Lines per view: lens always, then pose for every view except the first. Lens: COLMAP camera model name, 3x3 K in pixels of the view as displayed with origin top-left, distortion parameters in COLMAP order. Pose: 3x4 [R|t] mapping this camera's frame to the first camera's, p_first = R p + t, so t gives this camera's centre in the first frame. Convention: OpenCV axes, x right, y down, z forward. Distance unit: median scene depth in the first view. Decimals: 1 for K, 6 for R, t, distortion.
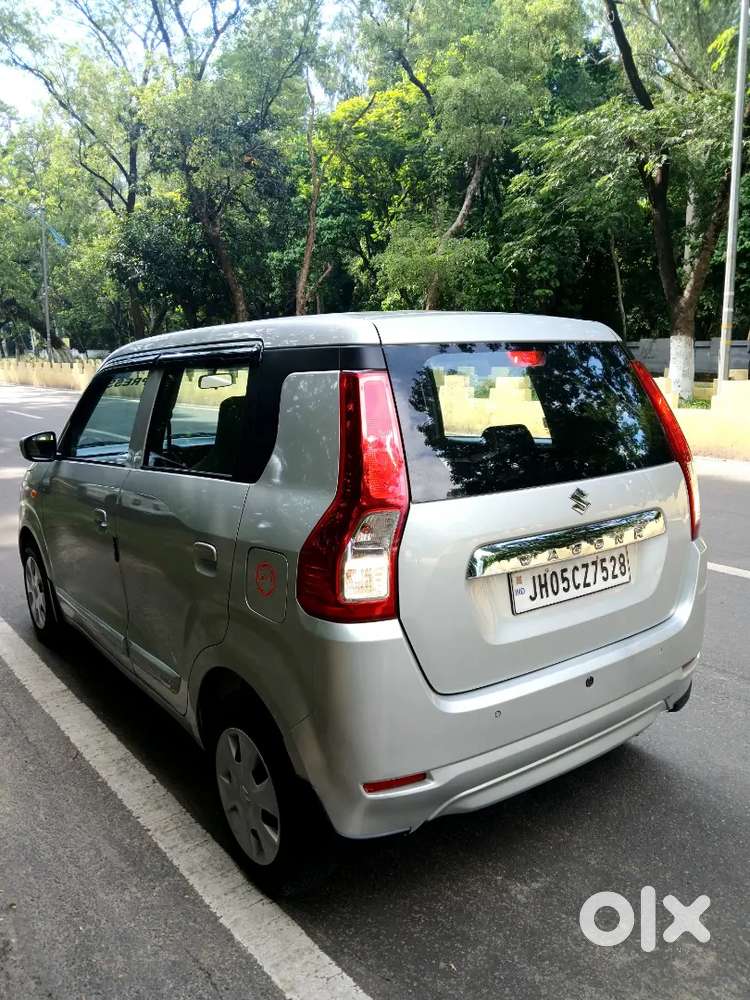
lens RADIAL K [[764.6, 0, 375.0], [0, 764.6, 500.0], [0, 0, 1]] dist [0.017061, -0.072725]
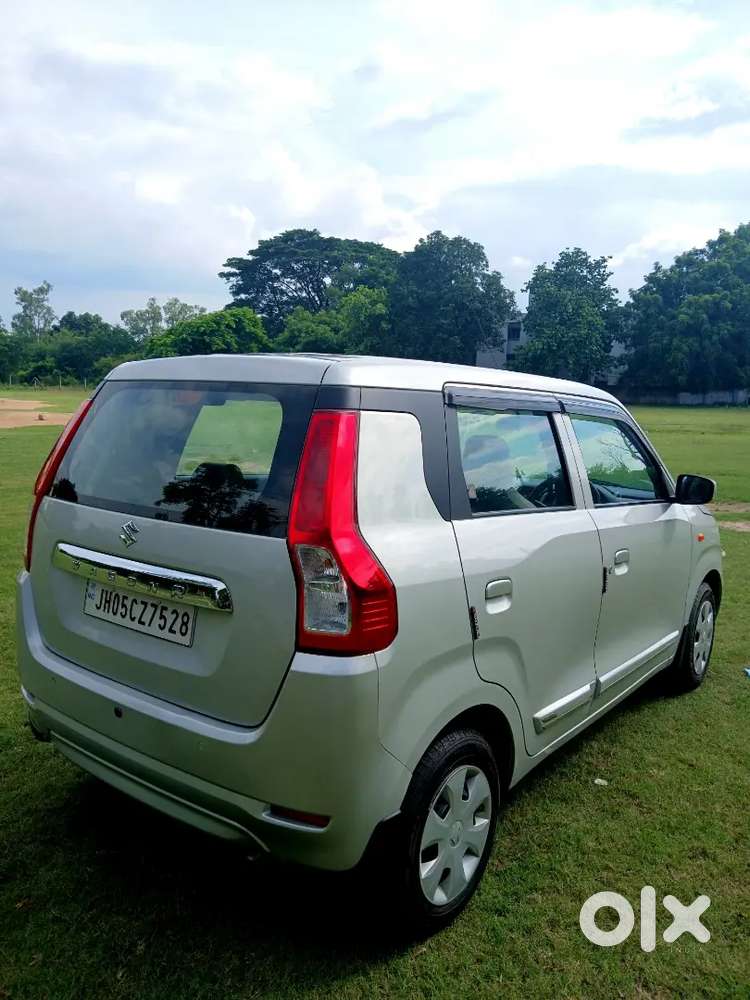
lens RADIAL K [[764.6, 0, 375.0], [0, 764.6, 500.0], [0, 0, 1]] dist [0.017061, -0.072725]
pose [[0.303615, 0.141532, -0.942224, 0.987246], [-0.212676, 0.974022, 0.077777, -0.144254], [0.928755, 0.176774, 0.325829, 0.708013]]
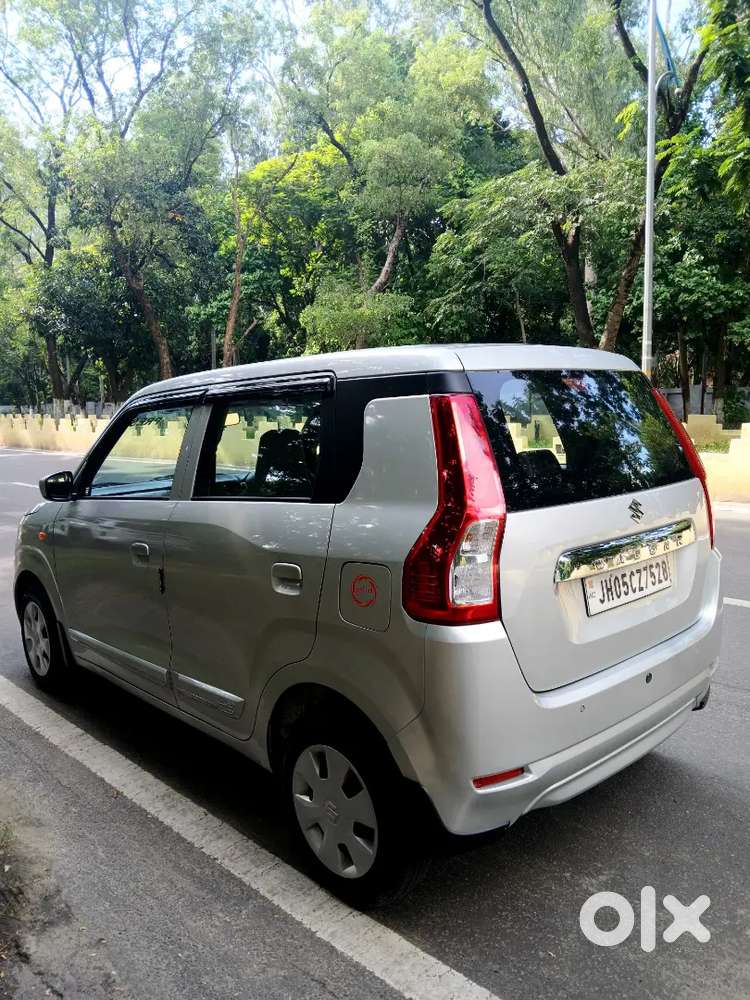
lens RADIAL K [[764.6, 0, 375.0], [0, 764.6, 500.0], [0, 0, 1]] dist [0.017061, -0.072725]
pose [[0.993362, -0.026338, 0.111974, -0.168452], [0.033800, 0.997295, -0.065273, 0.032500], [-0.109952, 0.068625, 0.991565, -0.040862]]
